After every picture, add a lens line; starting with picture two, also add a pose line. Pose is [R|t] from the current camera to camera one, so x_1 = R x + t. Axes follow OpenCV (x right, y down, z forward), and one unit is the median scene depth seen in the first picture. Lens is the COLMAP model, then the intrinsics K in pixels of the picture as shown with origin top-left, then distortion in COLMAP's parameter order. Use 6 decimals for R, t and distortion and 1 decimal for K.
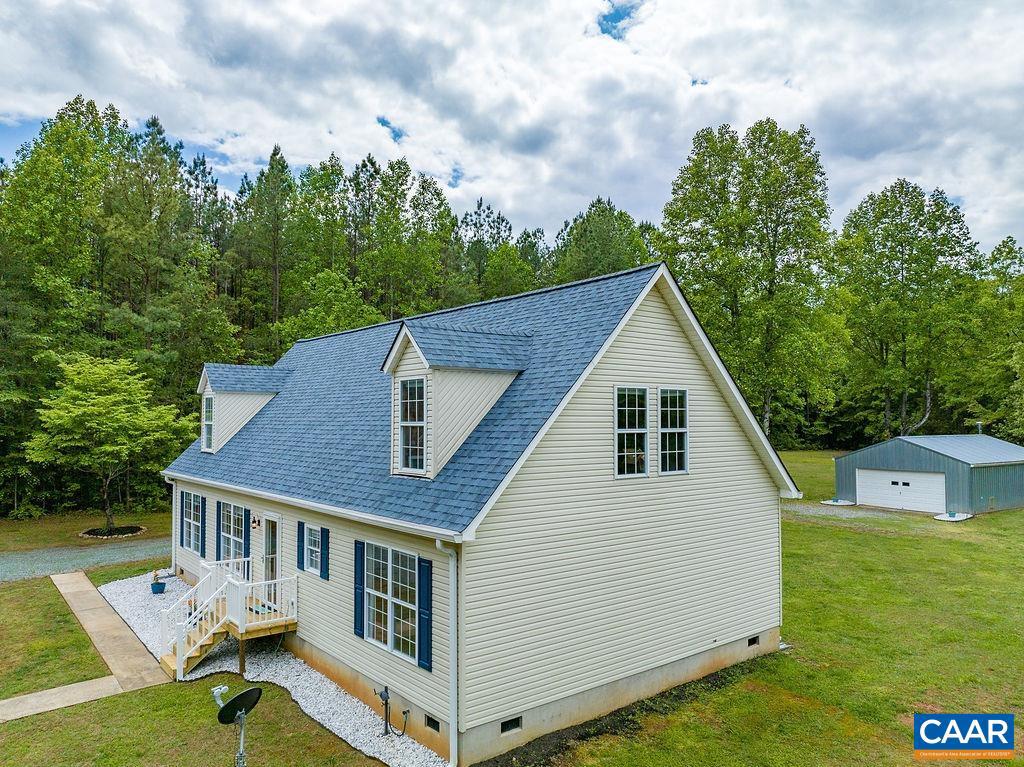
lens RADIAL K [[721.9, 0, 518.3], [0, 721.9, 379.7], [0, 0, 1]] dist [-0.053125, 0.027331]
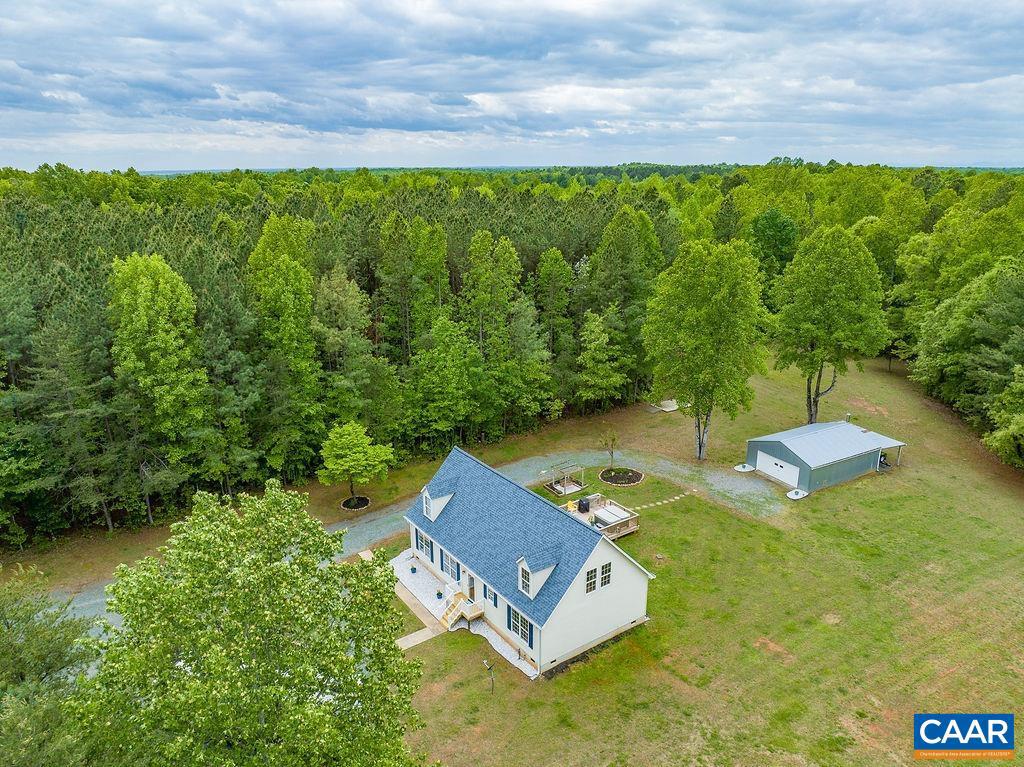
lens RADIAL K [[721.9, 0, 518.0], [0, 721.9, 359.7], [0, 0, 1]] dist [-0.053125, 0.027331]
pose [[0.998010, 0.021257, -0.059373, -0.003760], [-0.001147, 0.947437, 0.319941, -1.907618], [0.063053, -0.319236, 0.945575, -1.778915]]
